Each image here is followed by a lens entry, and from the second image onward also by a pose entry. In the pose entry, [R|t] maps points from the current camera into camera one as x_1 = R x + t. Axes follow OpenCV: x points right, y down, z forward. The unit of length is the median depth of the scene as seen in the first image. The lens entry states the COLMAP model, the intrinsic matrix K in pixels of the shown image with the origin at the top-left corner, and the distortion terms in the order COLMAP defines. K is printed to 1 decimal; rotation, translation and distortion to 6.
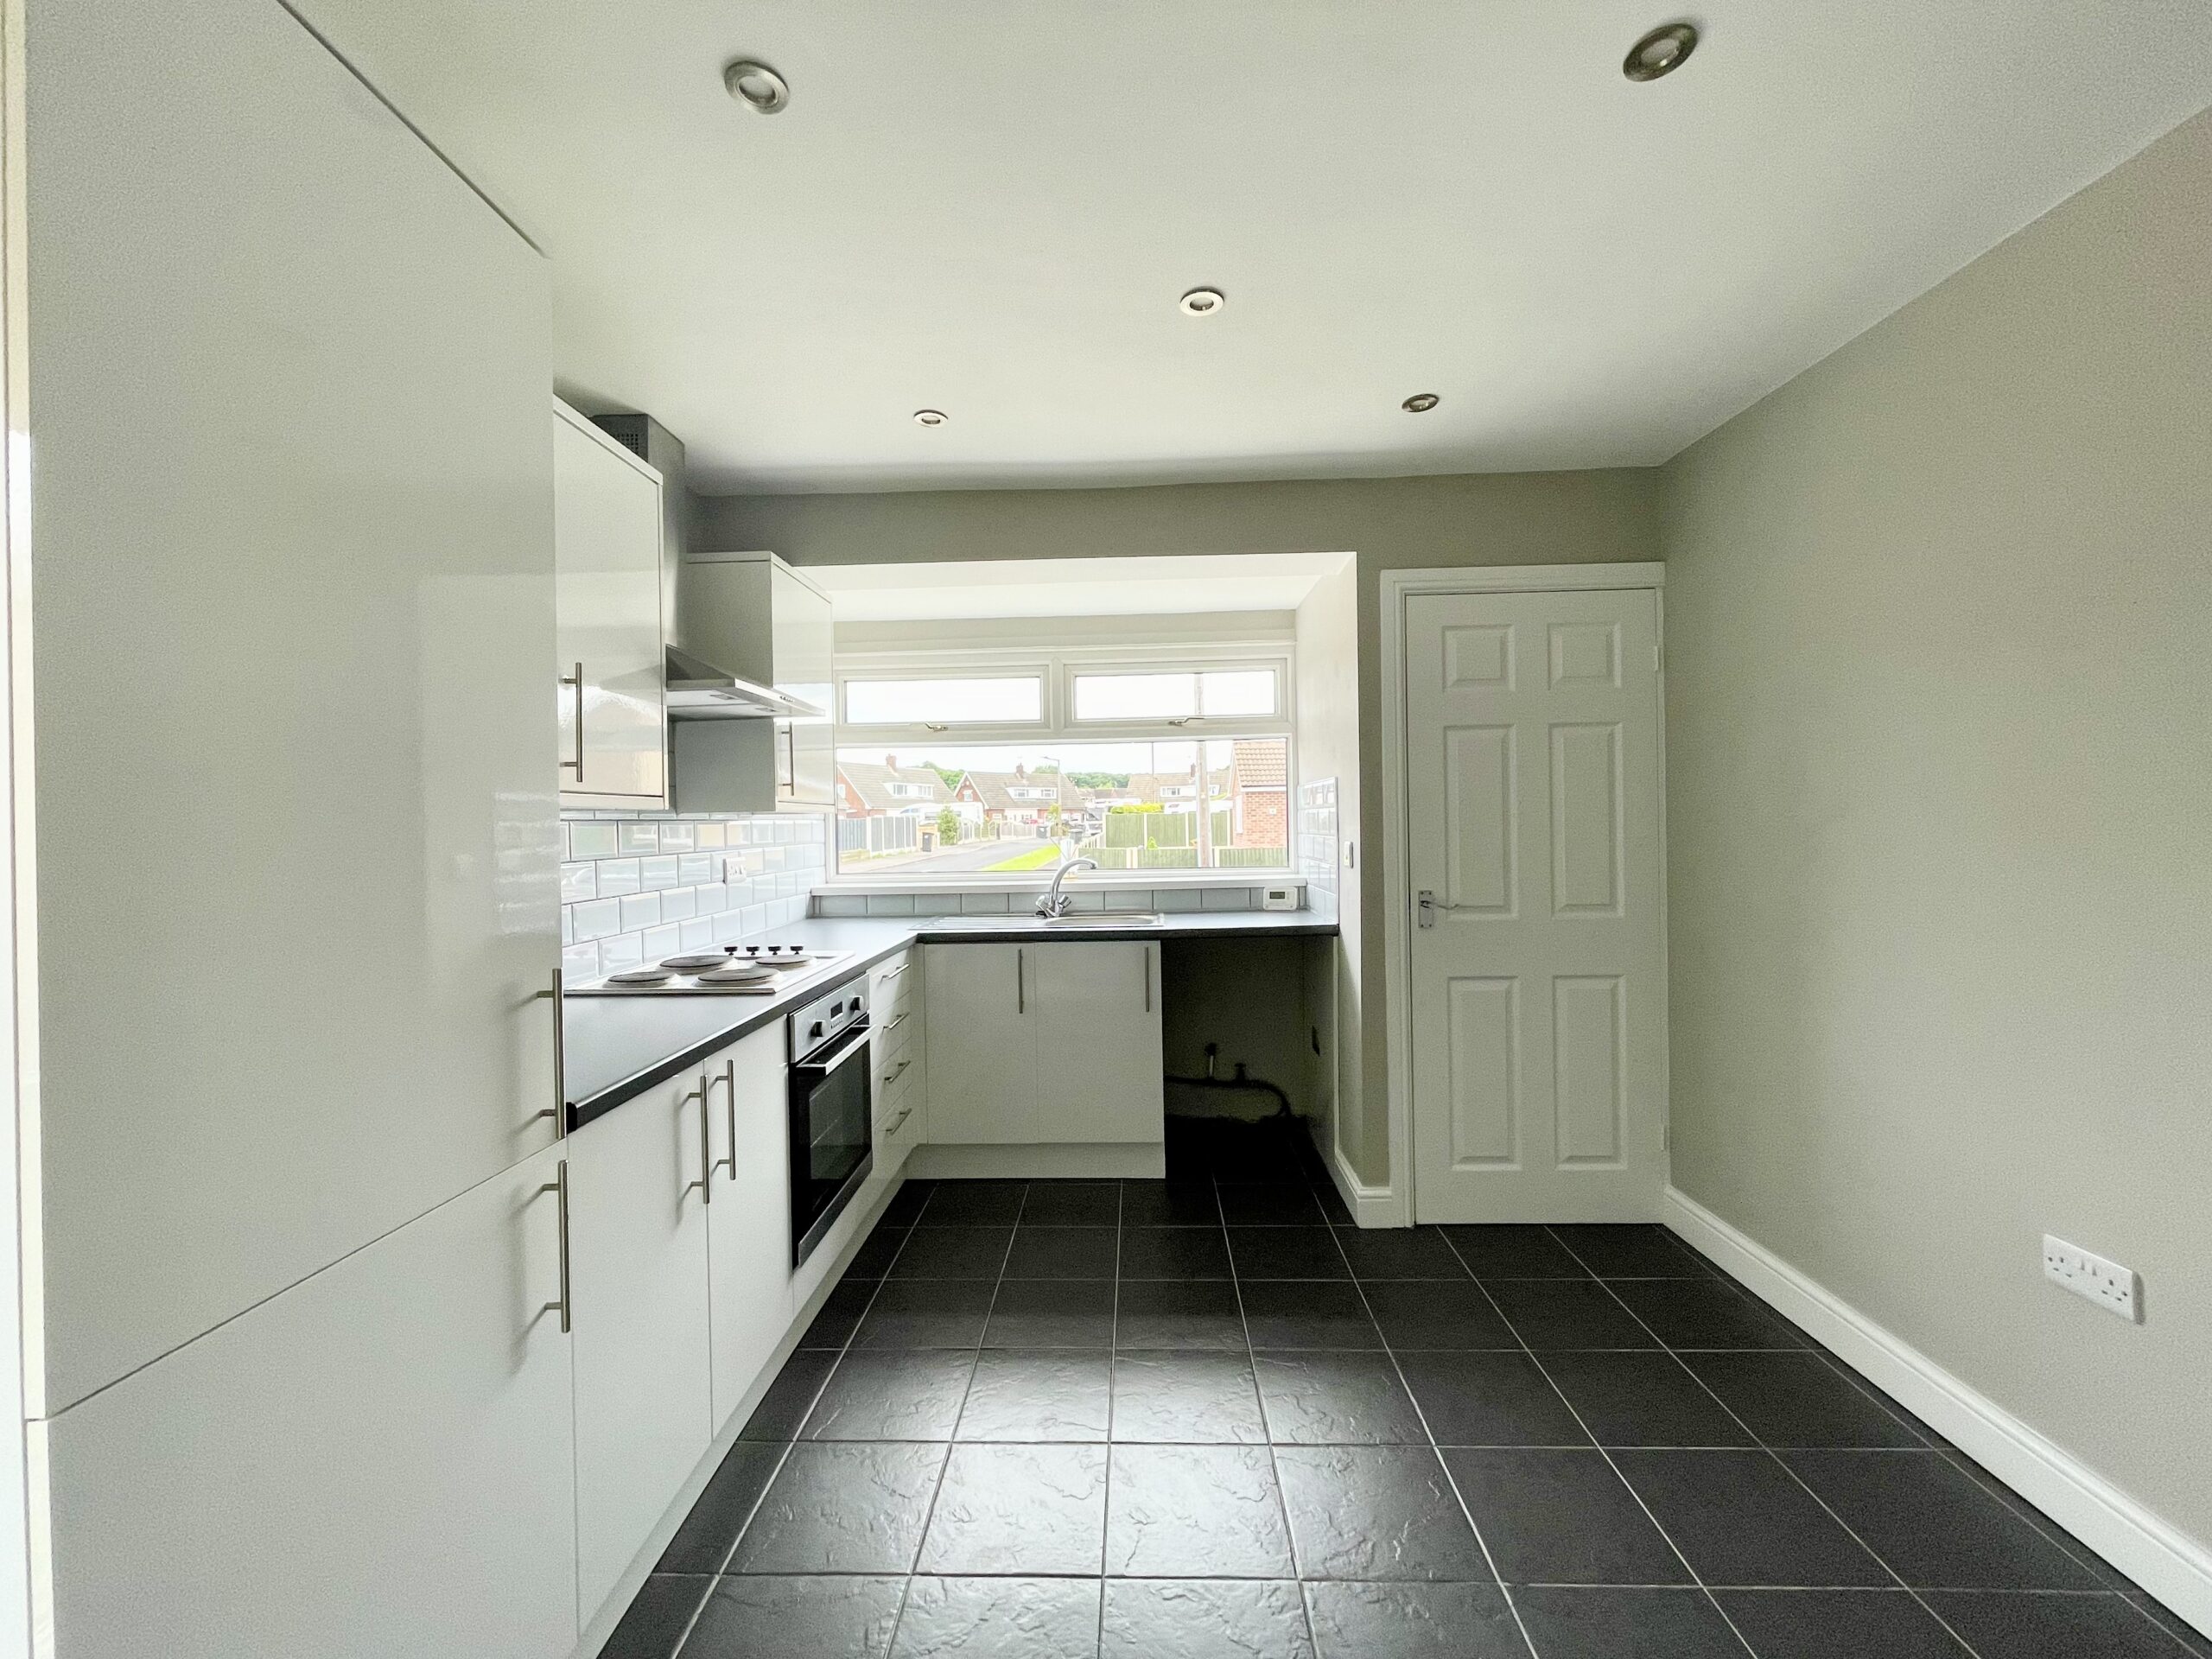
lens RADIAL K [[892.0, 0, 1106.0], [0, 892.0, 829.5], [0, 0, 1]] dist [0.003330, 0.000259]
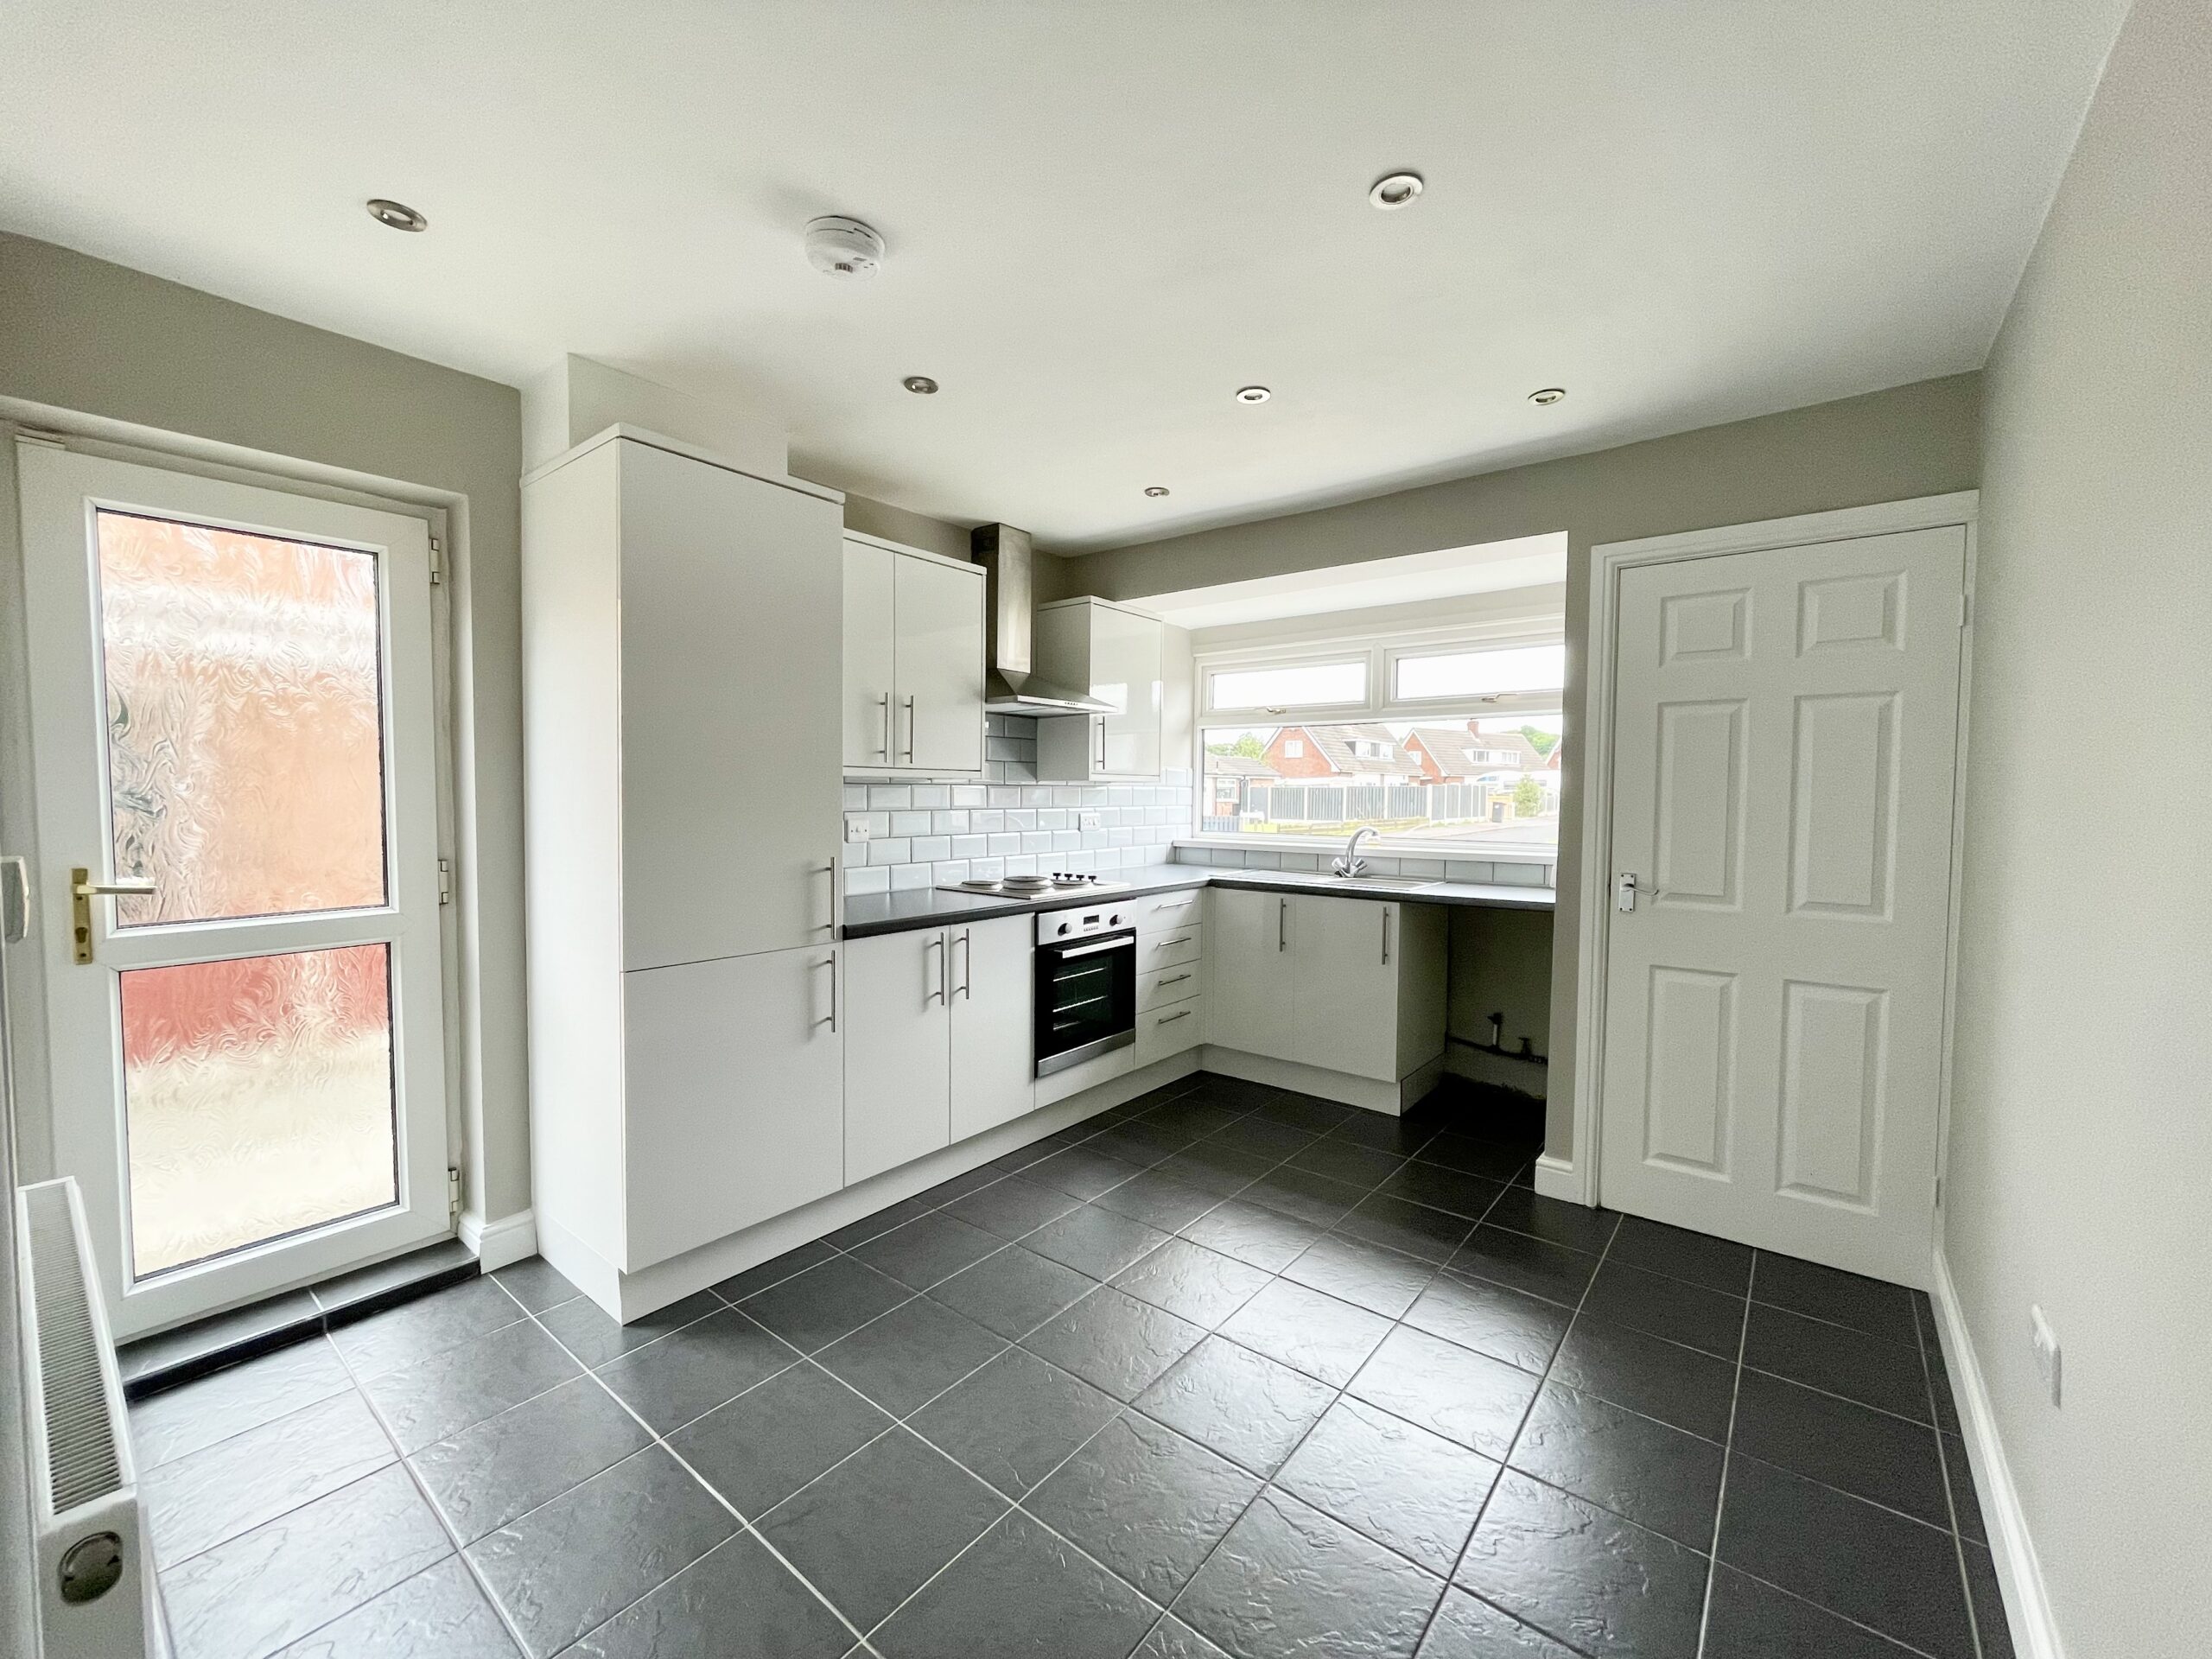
lens RADIAL K [[892.0, 0, 1106.0], [0, 892.0, 829.5], [0, 0, 1]] dist [0.003330, 0.000259]
pose [[0.805324, 0.049756, -0.590743, 0.471252], [-0.027543, 0.998536, 0.046554, -0.008917], [0.592195, -0.021220, 0.805515, -0.119630]]
